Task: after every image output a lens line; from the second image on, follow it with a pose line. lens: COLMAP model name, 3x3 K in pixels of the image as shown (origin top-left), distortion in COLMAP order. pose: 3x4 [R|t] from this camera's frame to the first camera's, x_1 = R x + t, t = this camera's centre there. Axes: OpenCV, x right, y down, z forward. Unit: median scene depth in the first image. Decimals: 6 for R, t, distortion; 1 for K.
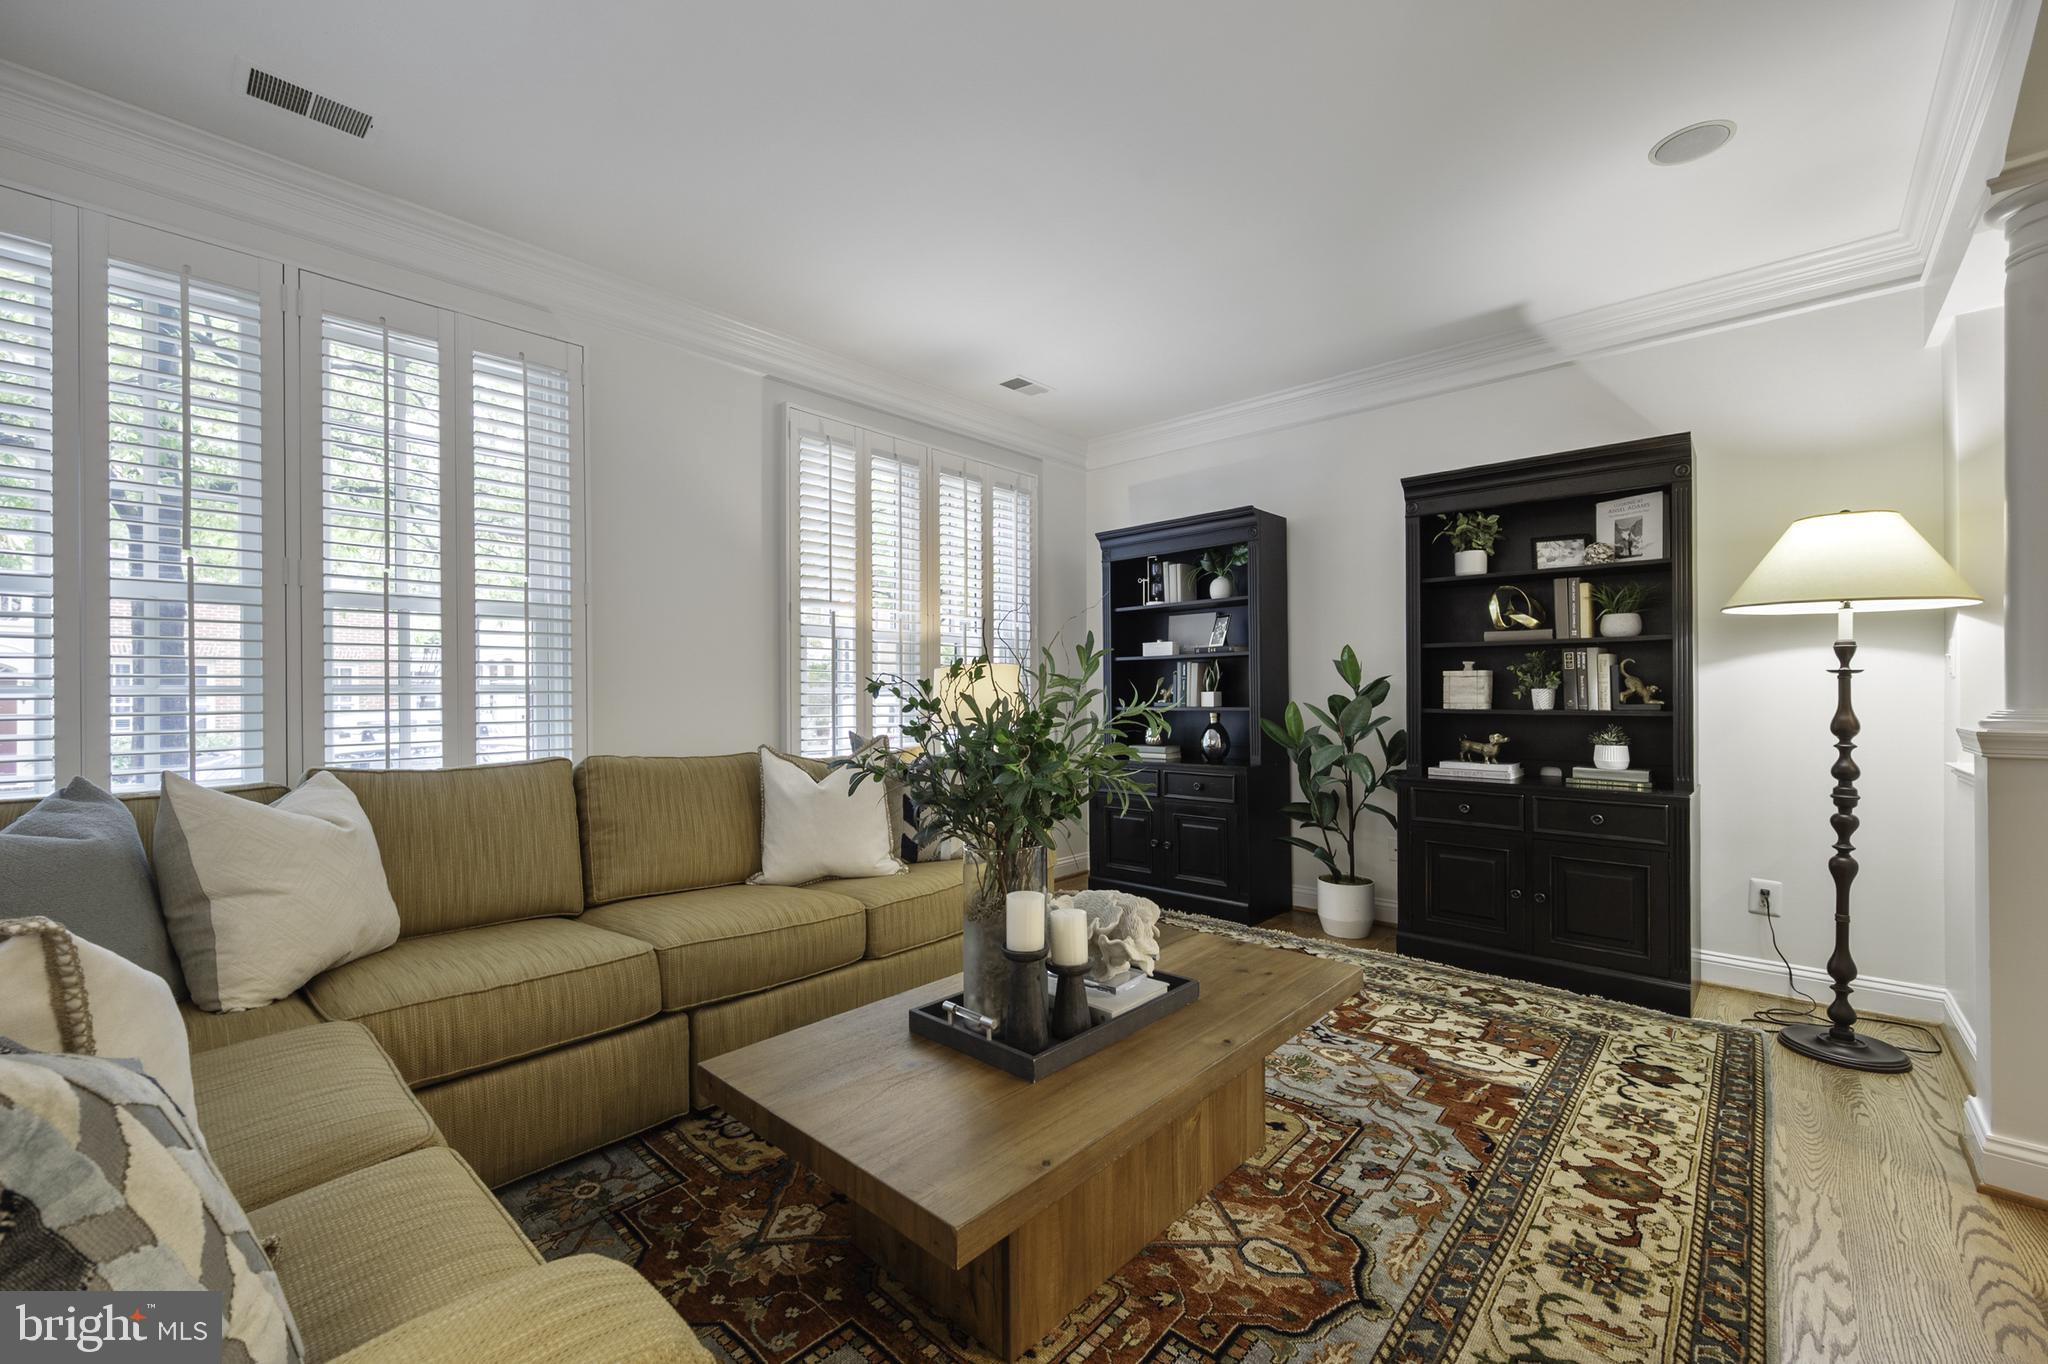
lens RADIAL K [[831.4, 0, 1025.4], [0, 831.4, 687.3], [0, 0, 1]] dist [-0.002953, -0.000596]
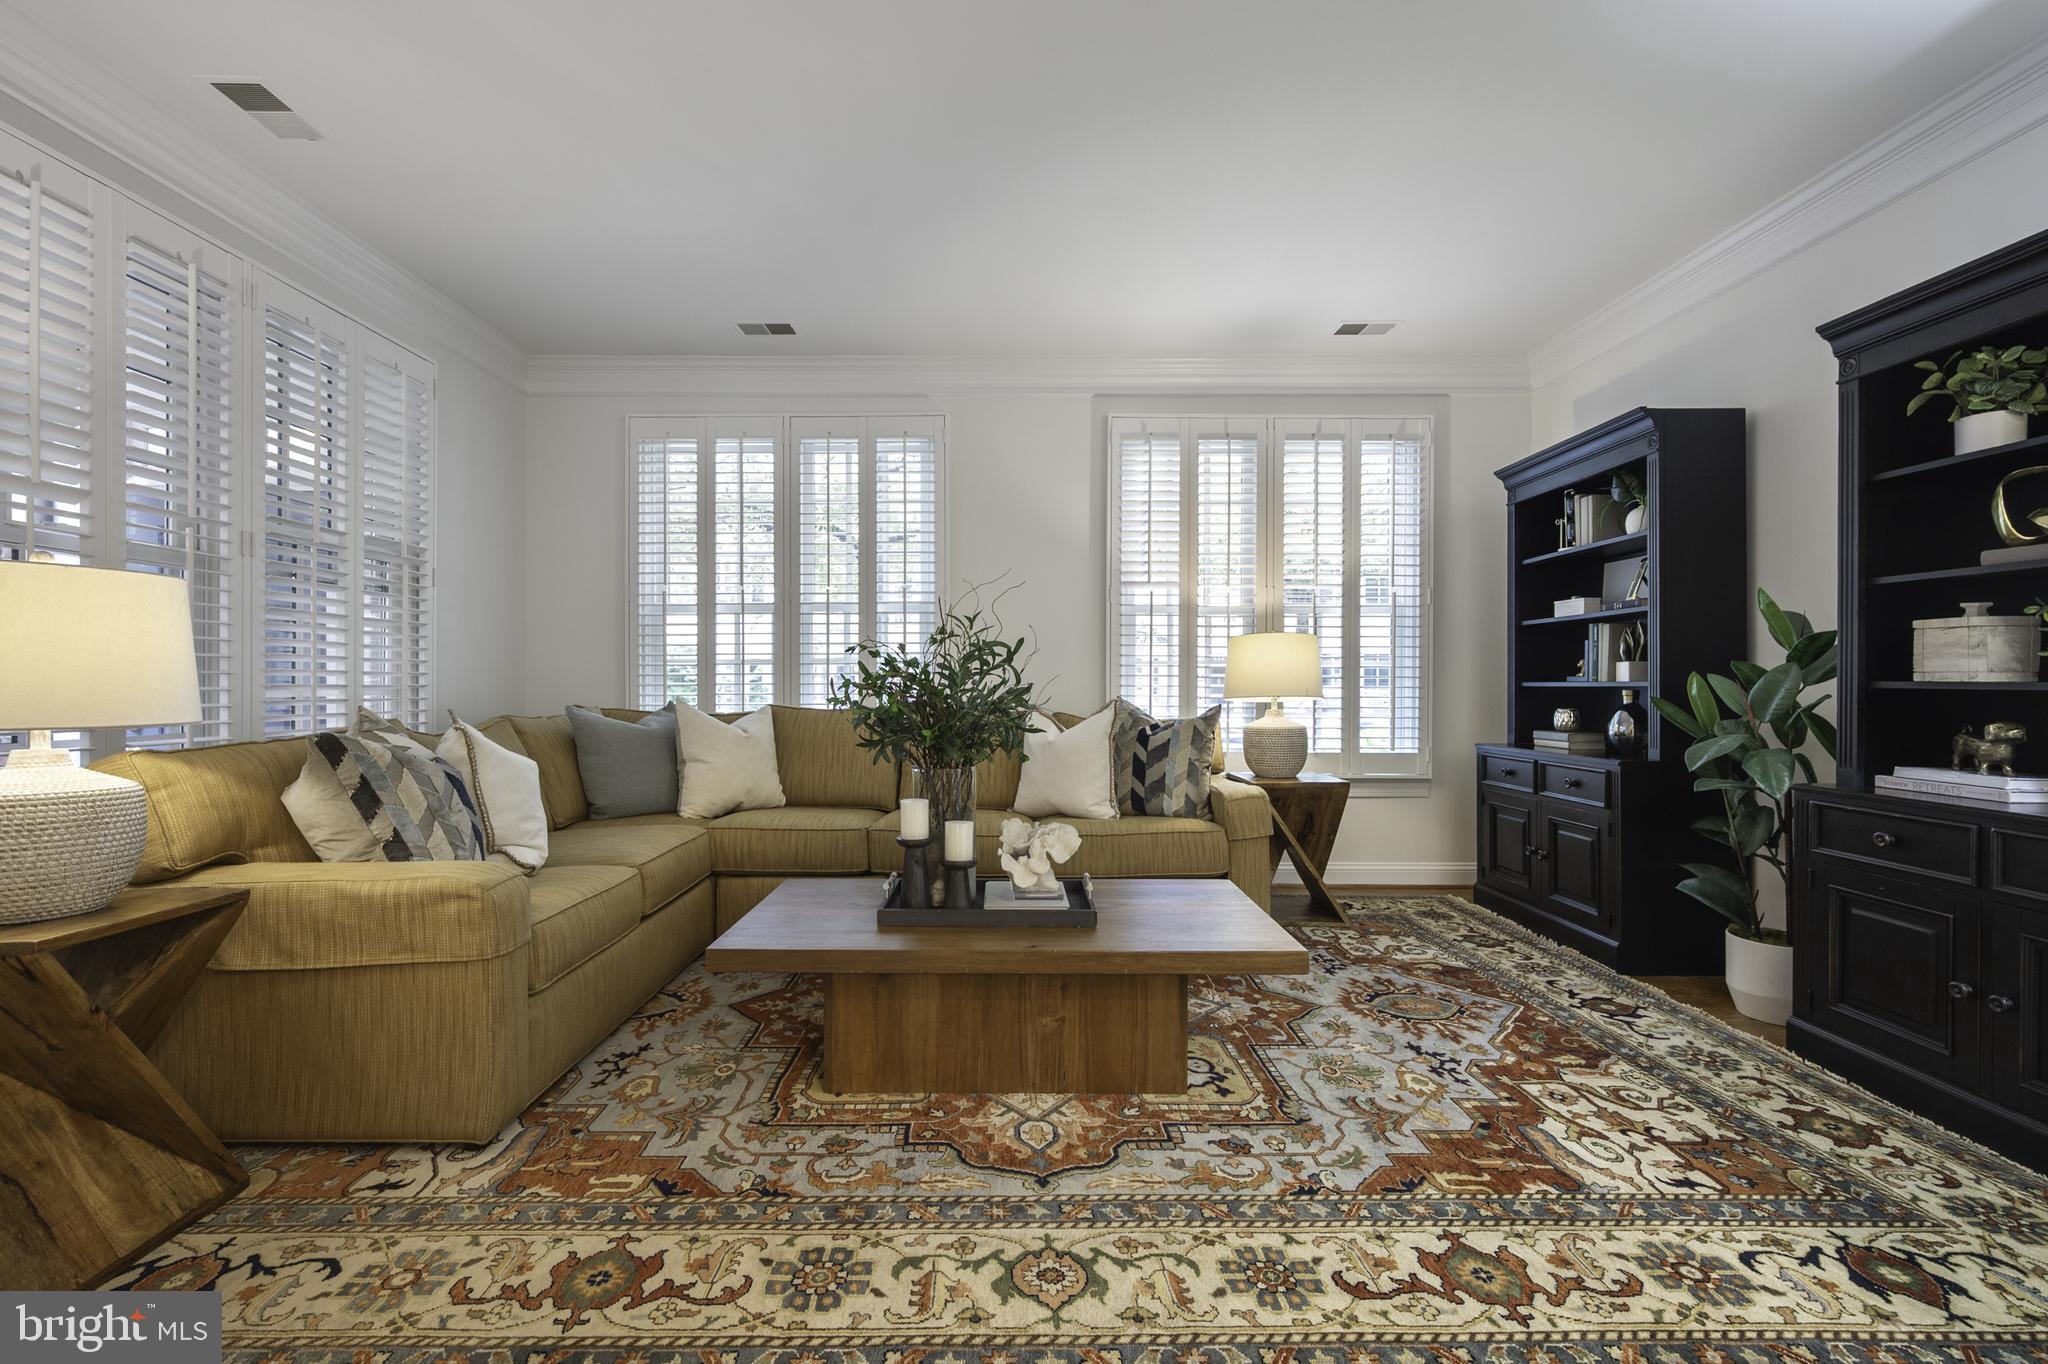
lens RADIAL K [[891.0, 0, 1014.6], [0, 891.0, 682.7], [0, 0, 1]] dist [-0.000734, -0.000092]
pose [[0.672975, 0.006679, -0.739635, 0.692975], [0.000281, 0.999957, 0.009286, 0.026084], [0.739665, -0.006457, 0.672944, 0.083093]]
